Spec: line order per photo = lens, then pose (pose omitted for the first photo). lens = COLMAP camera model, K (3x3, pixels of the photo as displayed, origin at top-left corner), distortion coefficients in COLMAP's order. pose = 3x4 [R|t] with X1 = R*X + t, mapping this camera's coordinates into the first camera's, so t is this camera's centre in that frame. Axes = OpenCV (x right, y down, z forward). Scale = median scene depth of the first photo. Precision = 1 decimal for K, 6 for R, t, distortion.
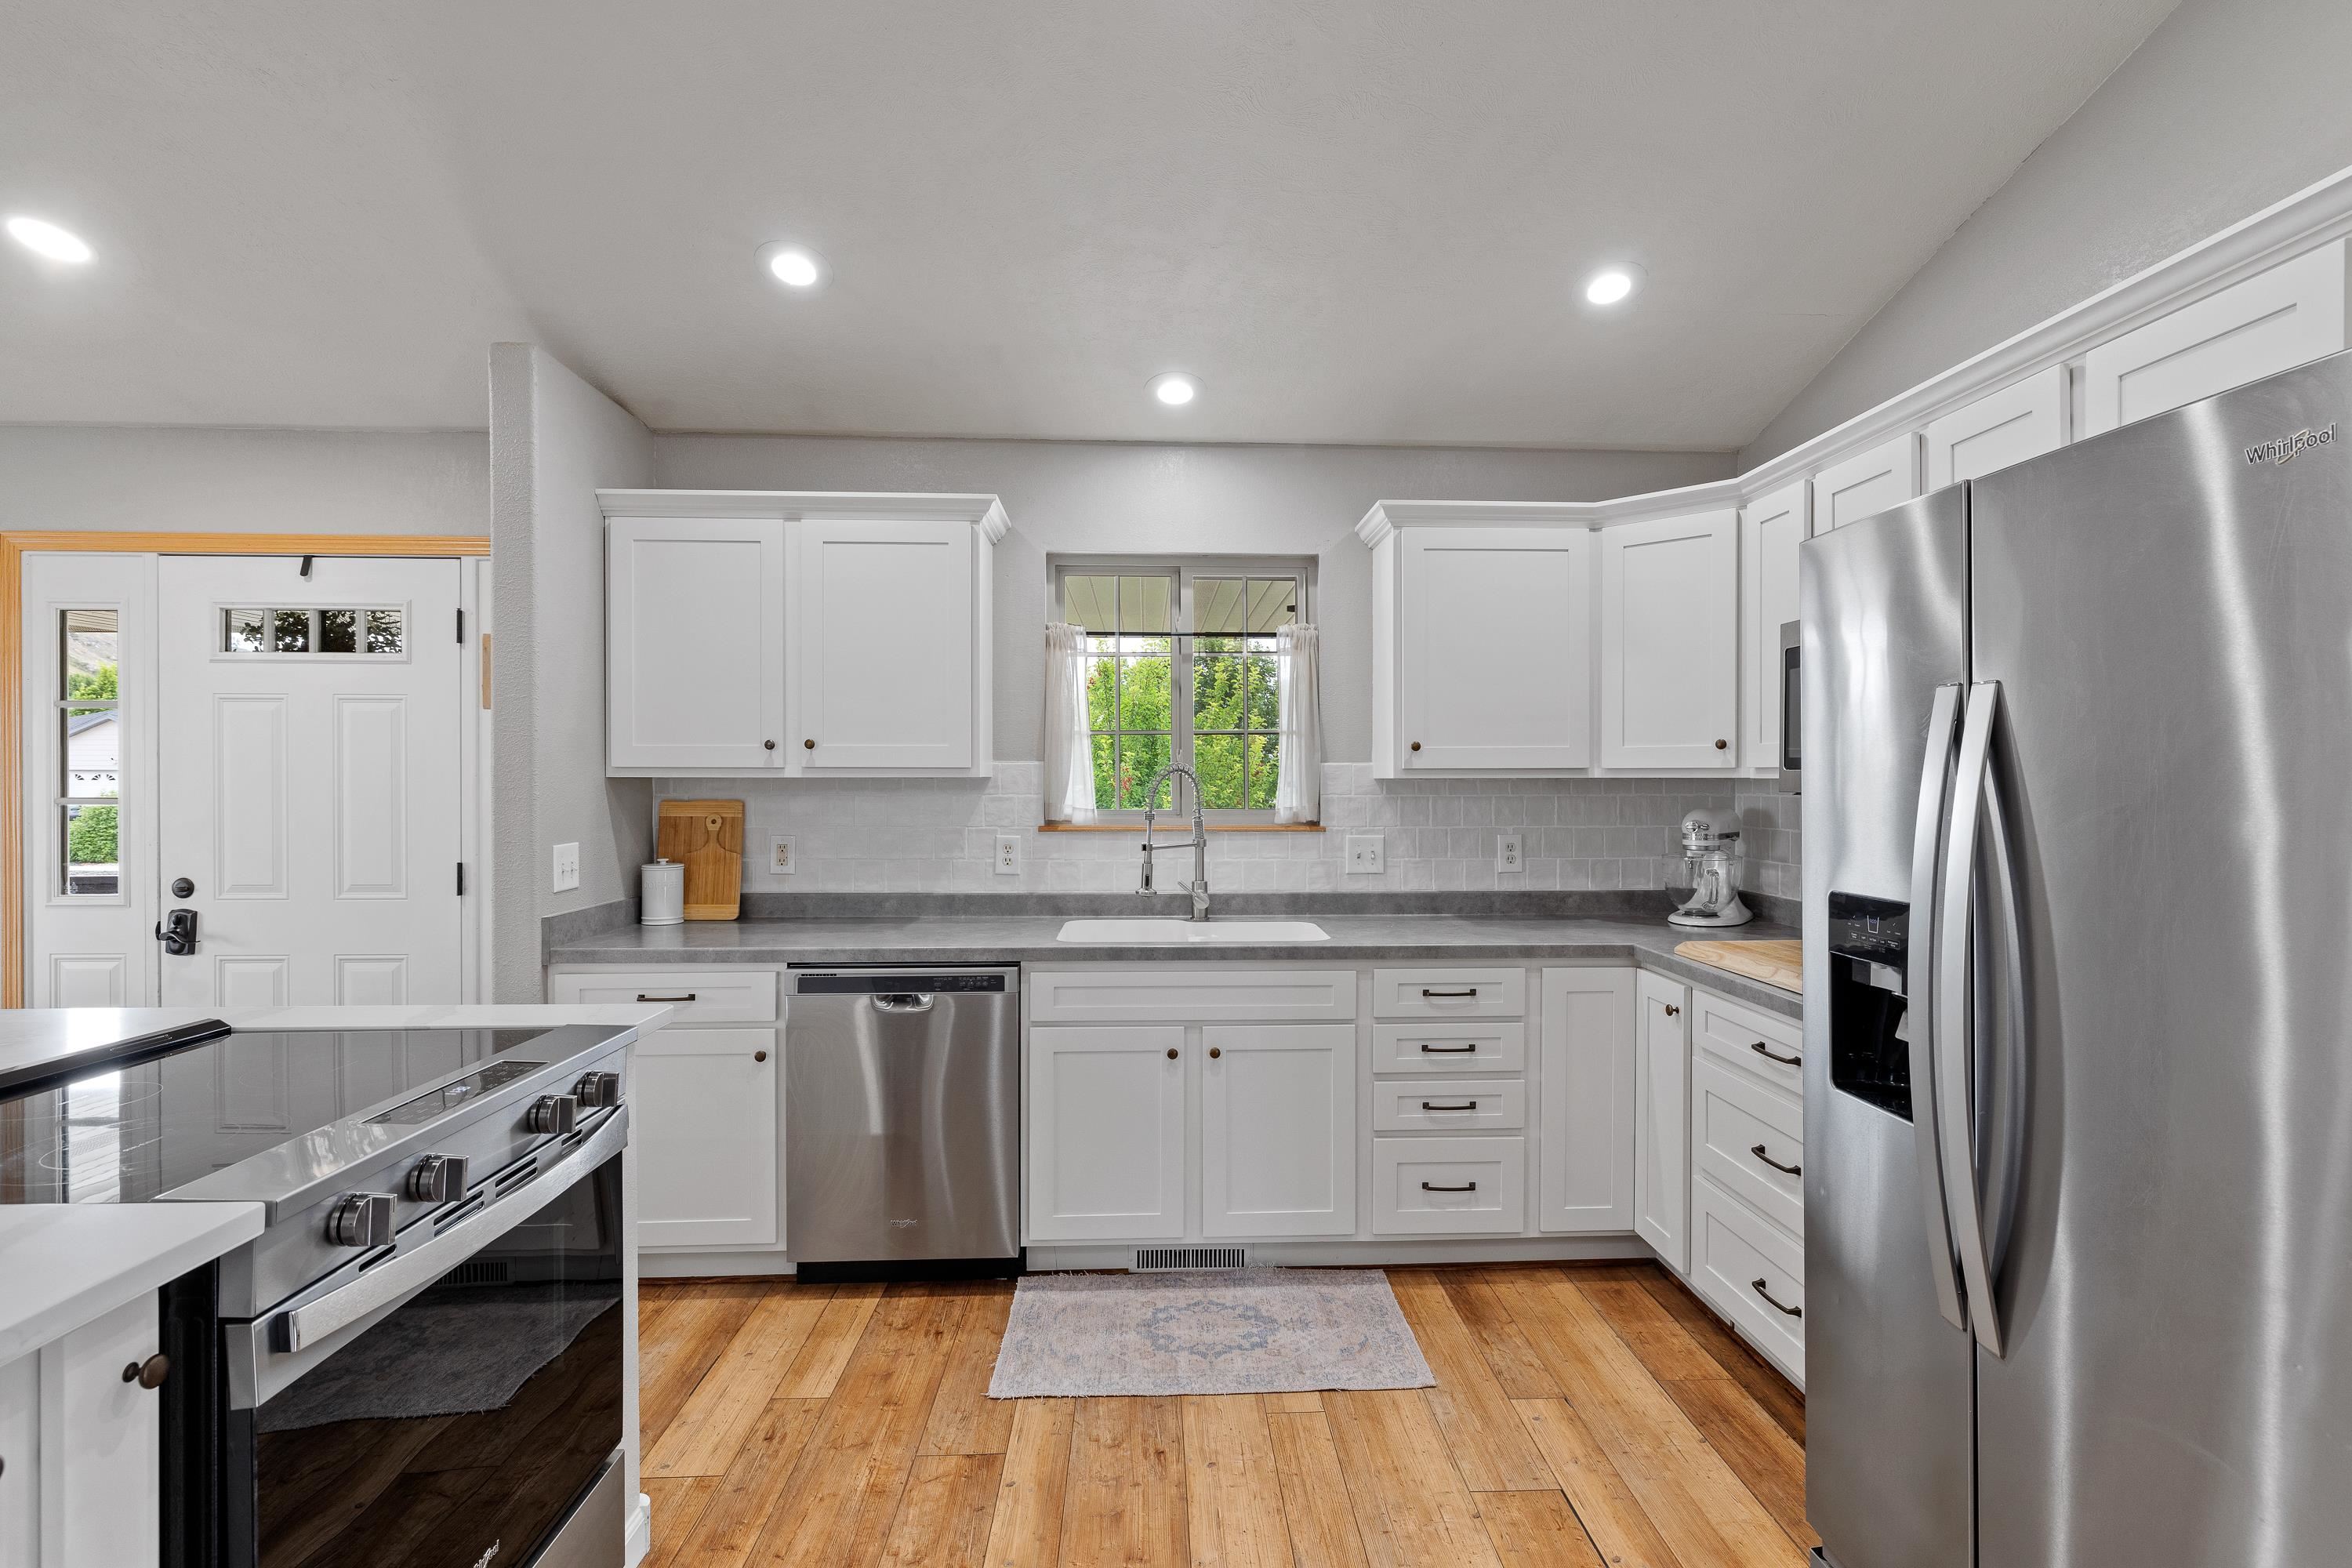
lens RADIAL K [[1083.5, 0, 1191.1], [0, 1083.5, 785.4], [0, 0, 1]] dist [-0.002326, -0.000938]
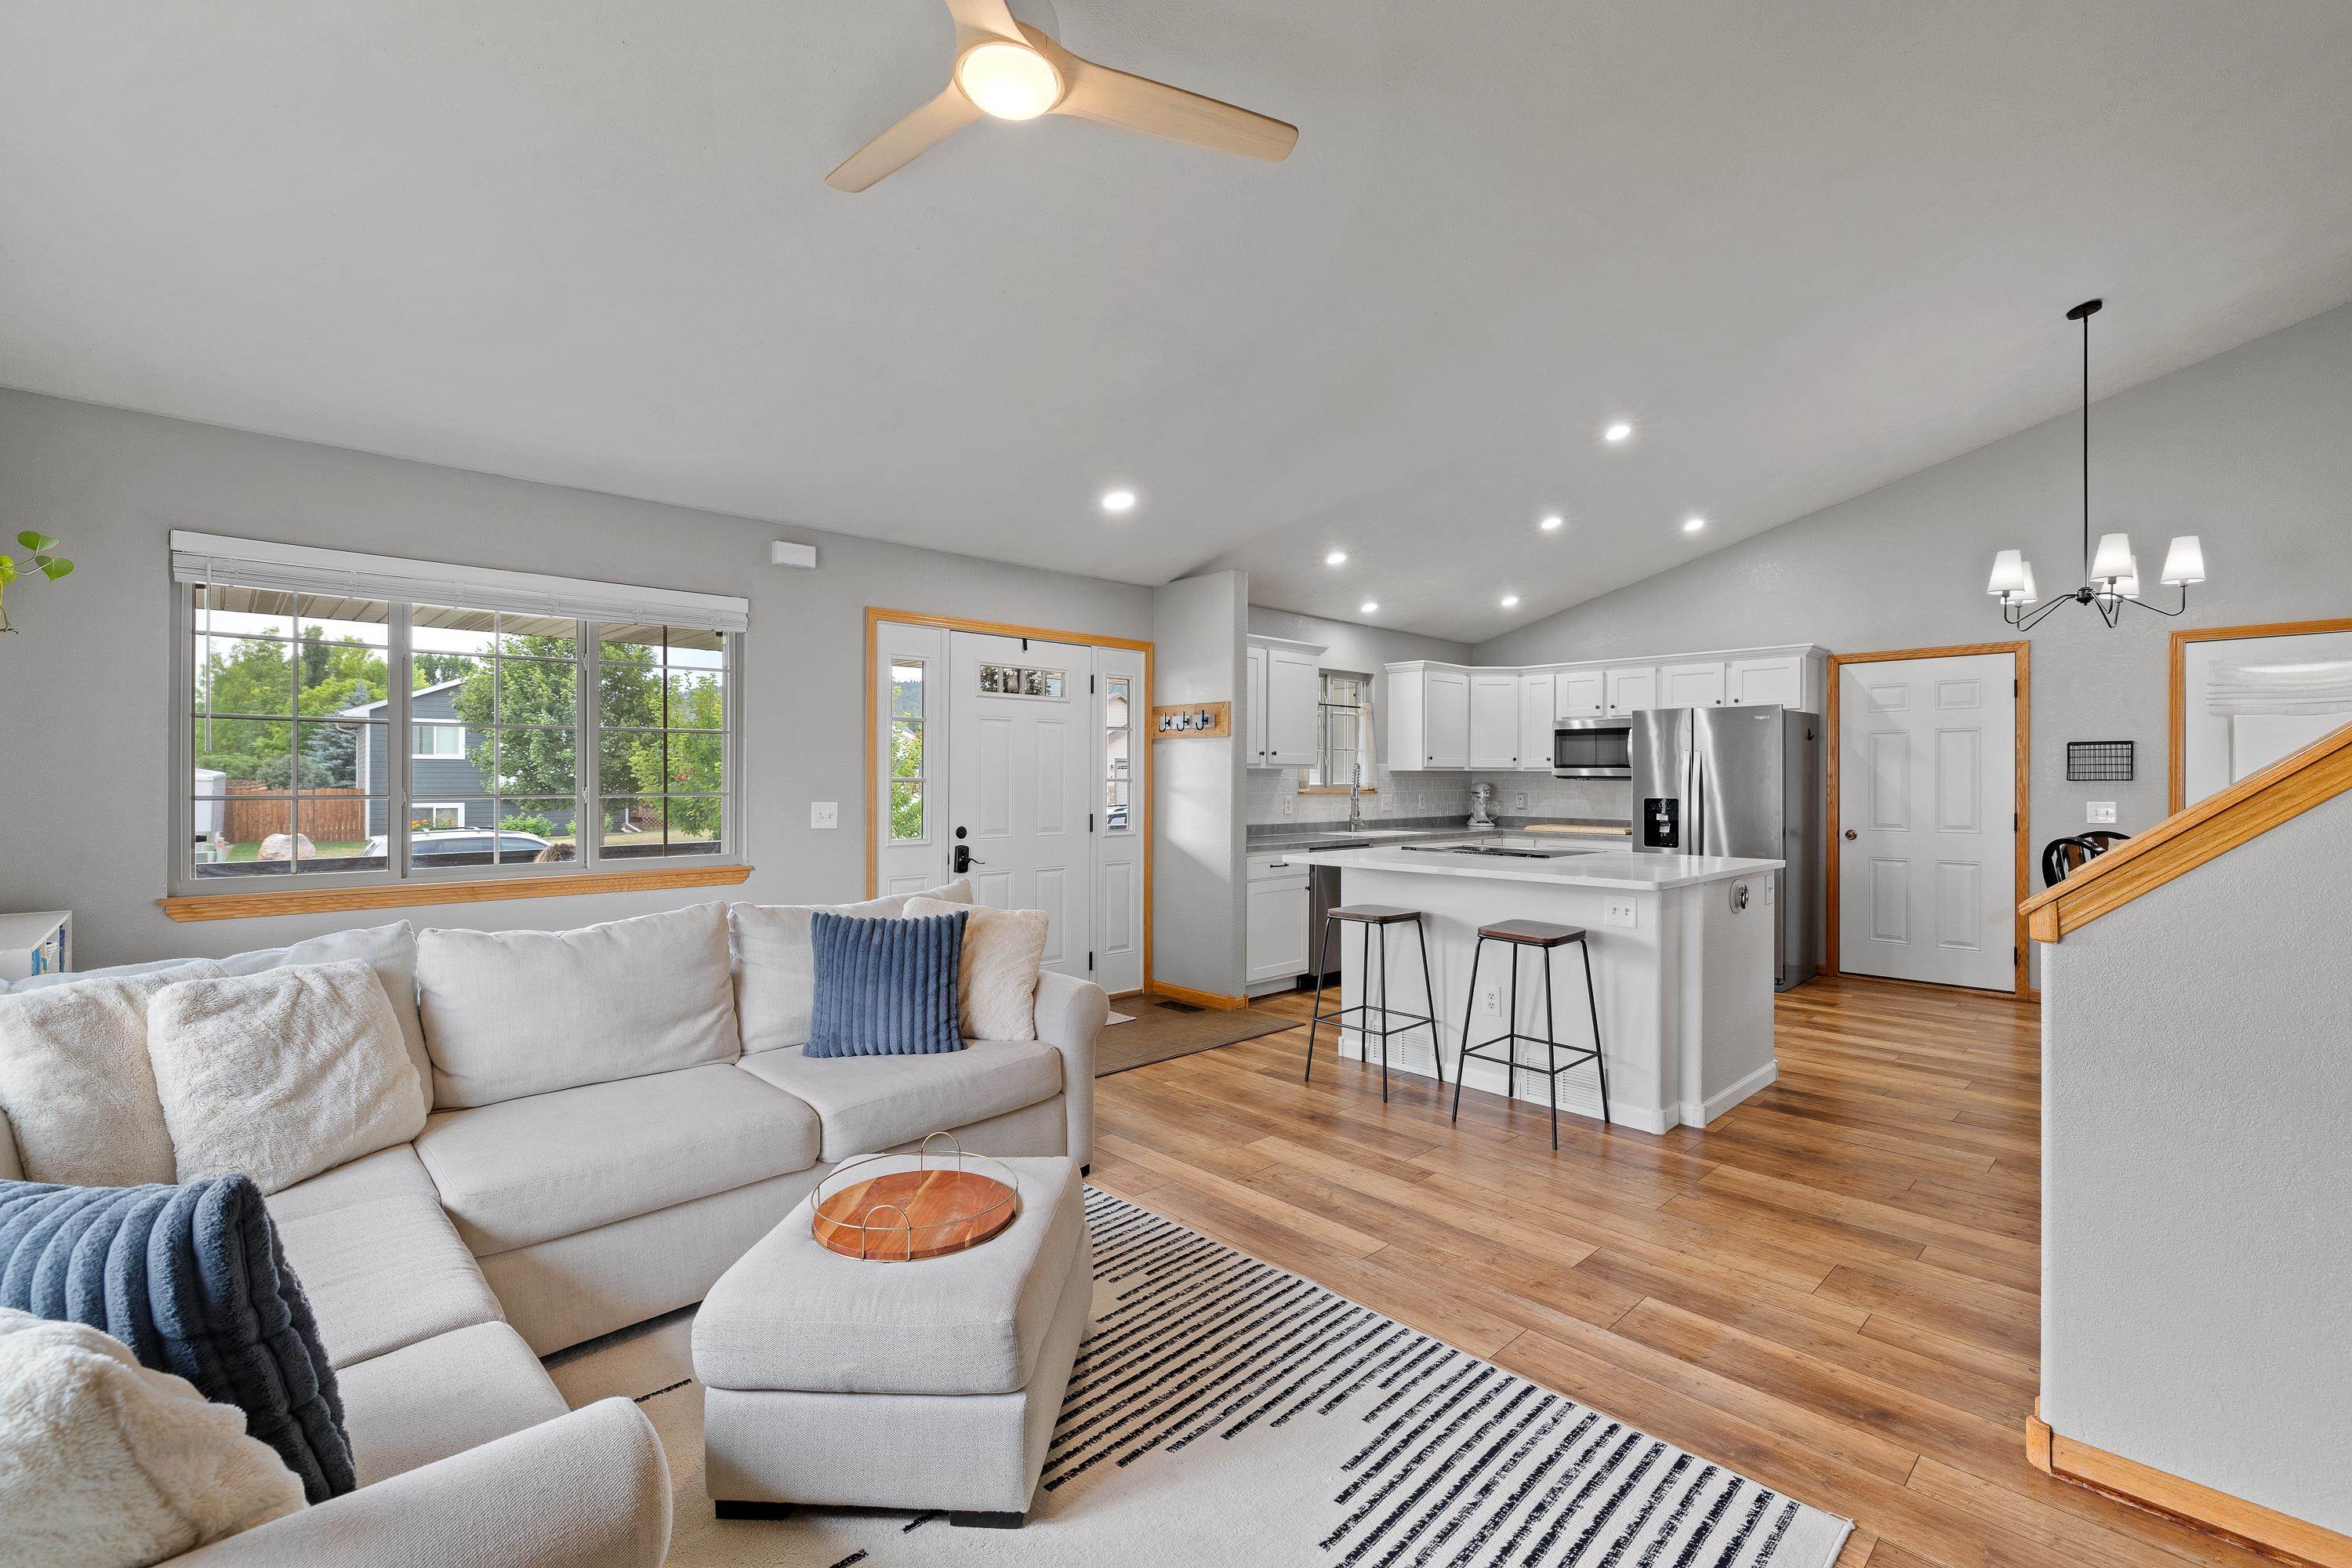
lens RADIAL K [[1017.0, 0, 1190.2], [0, 1017.0, 780.1], [0, 0, 1]] dist [-0.003493, 0.001243]
pose [[0.754012, -0.000287, 0.656861, -1.723095], [-0.000109, 1.000000, 0.000562, 0.013834], [-0.656861, -0.000495, 0.754011, -0.411235]]
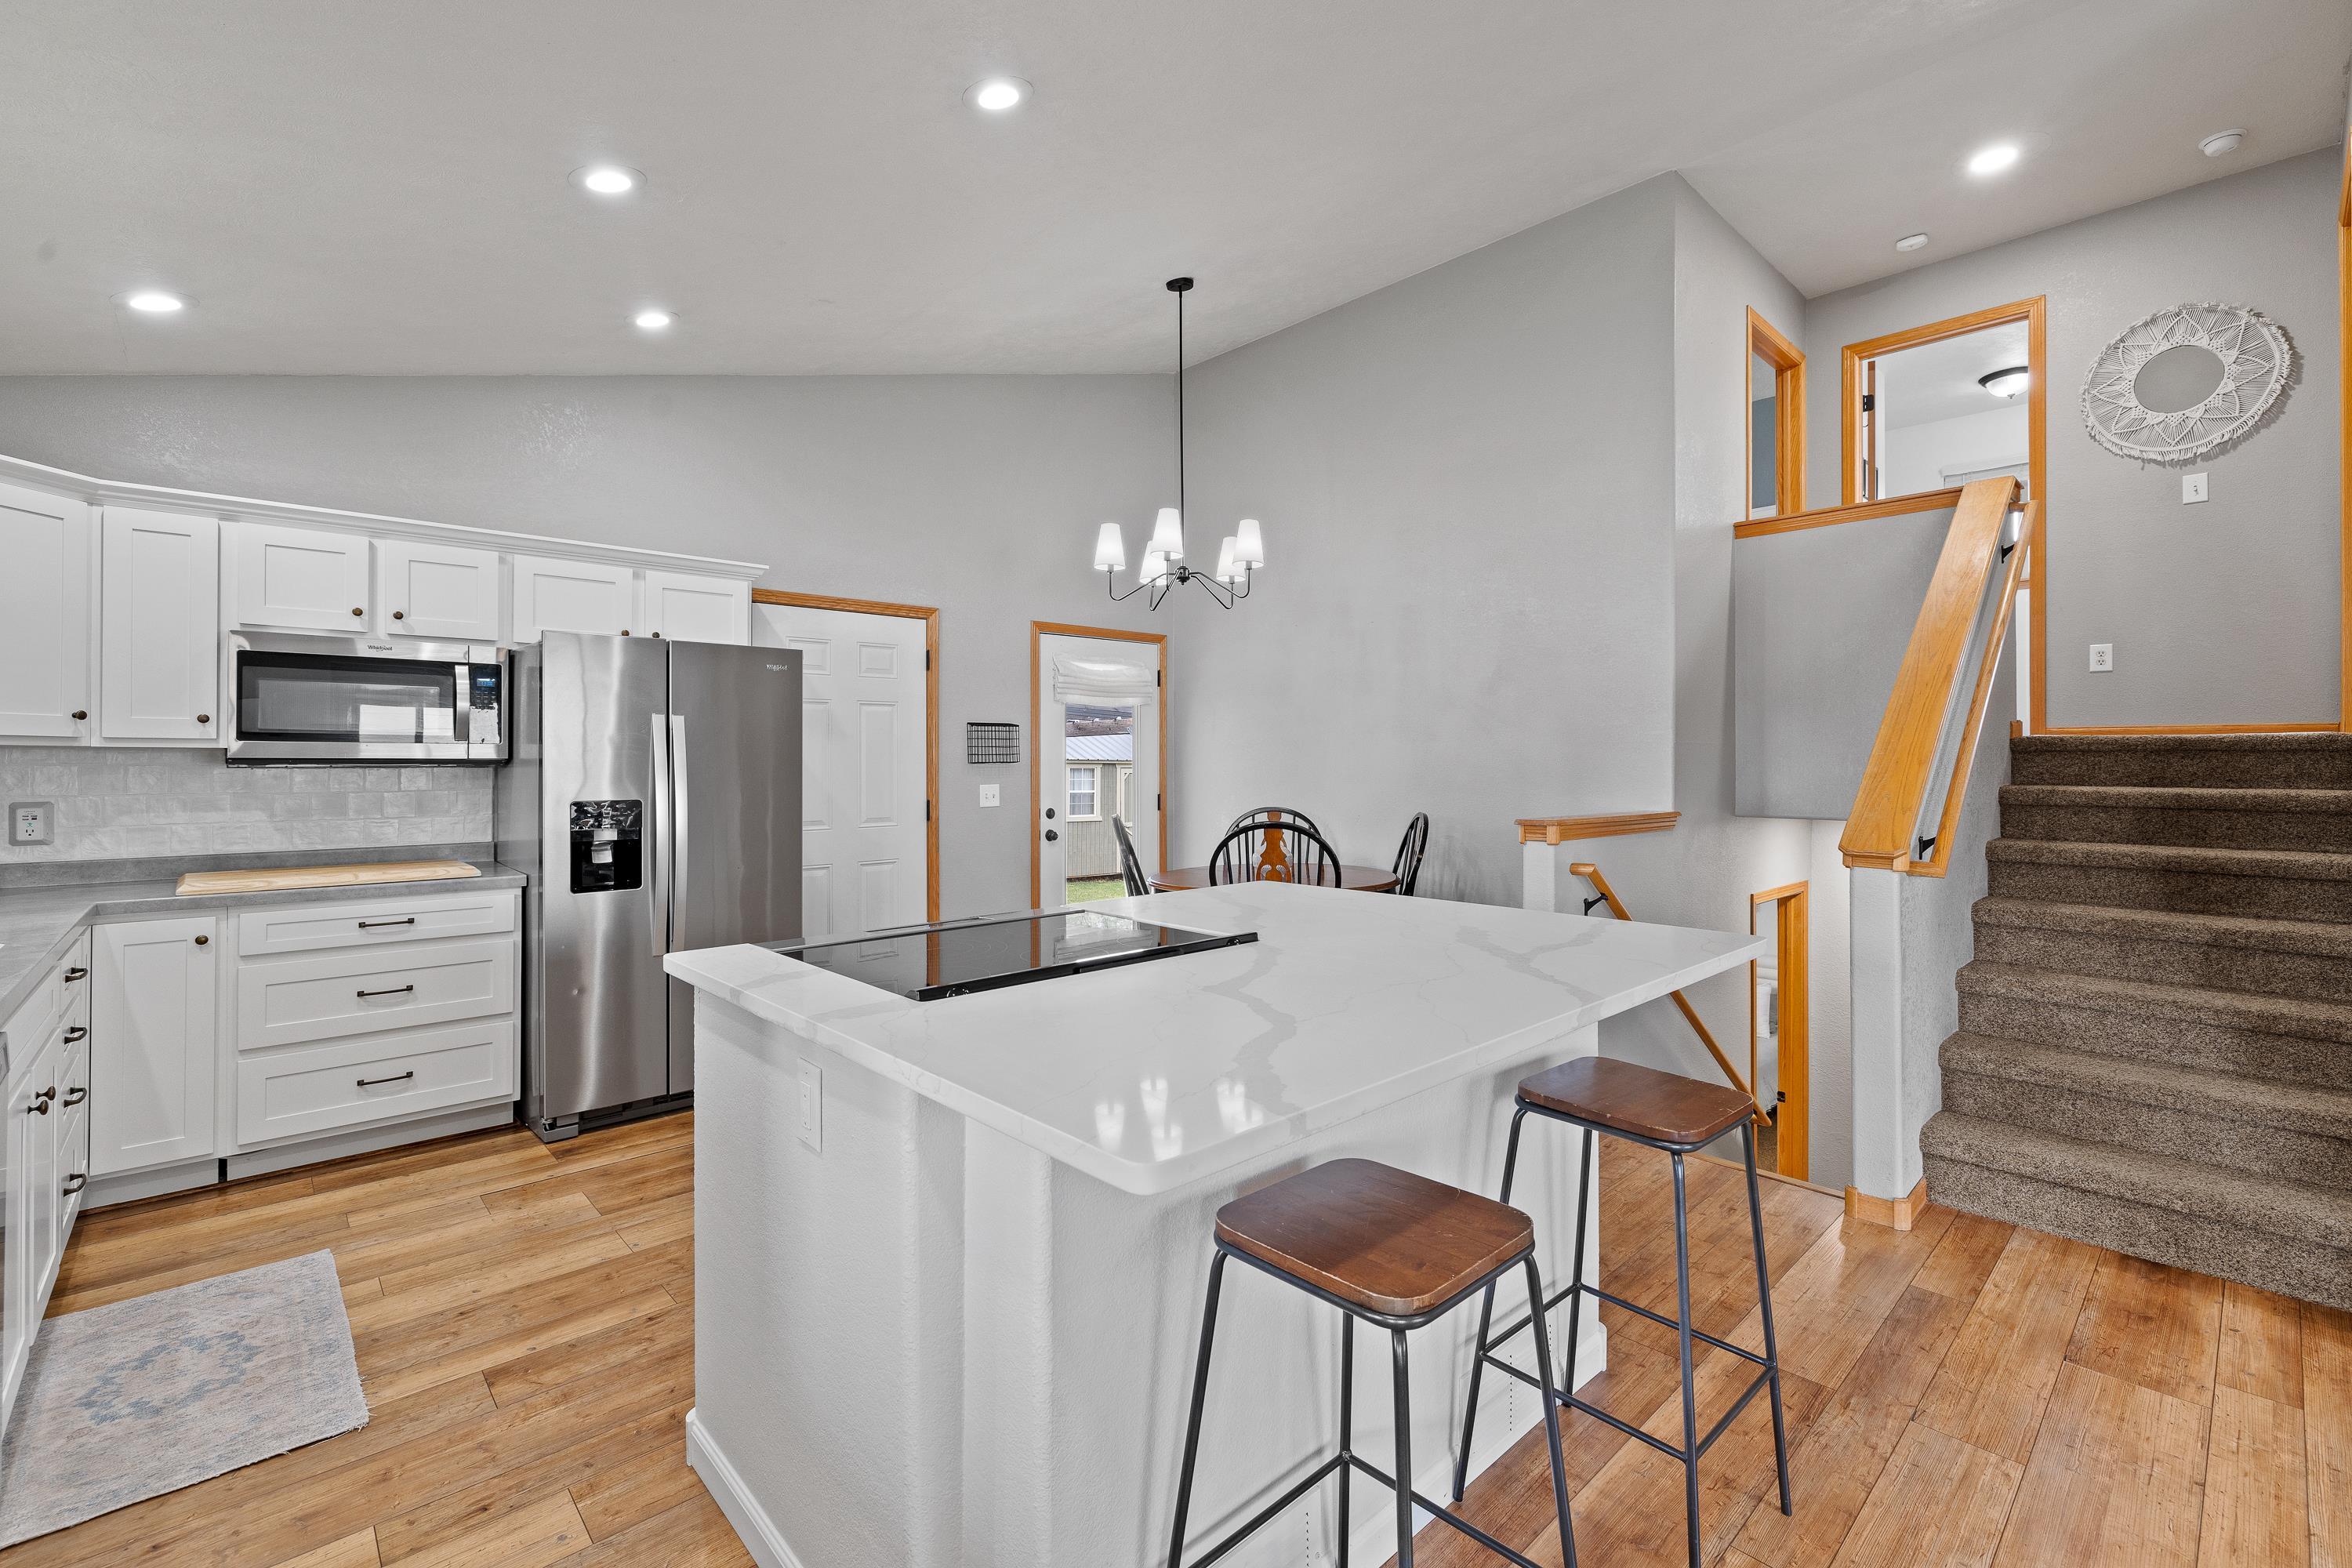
lens RADIAL K [[1017.0, 0, 1185.6], [0, 1017.0, 755.9], [0, 0, 1]] dist [-0.003493, 0.001243]
pose [[-0.650579, 0.004100, 0.759428, -0.916108], [0.004112, 0.999990, -0.001876, 0.008561], [-0.759428, 0.001903, -0.650589, 0.739274]]
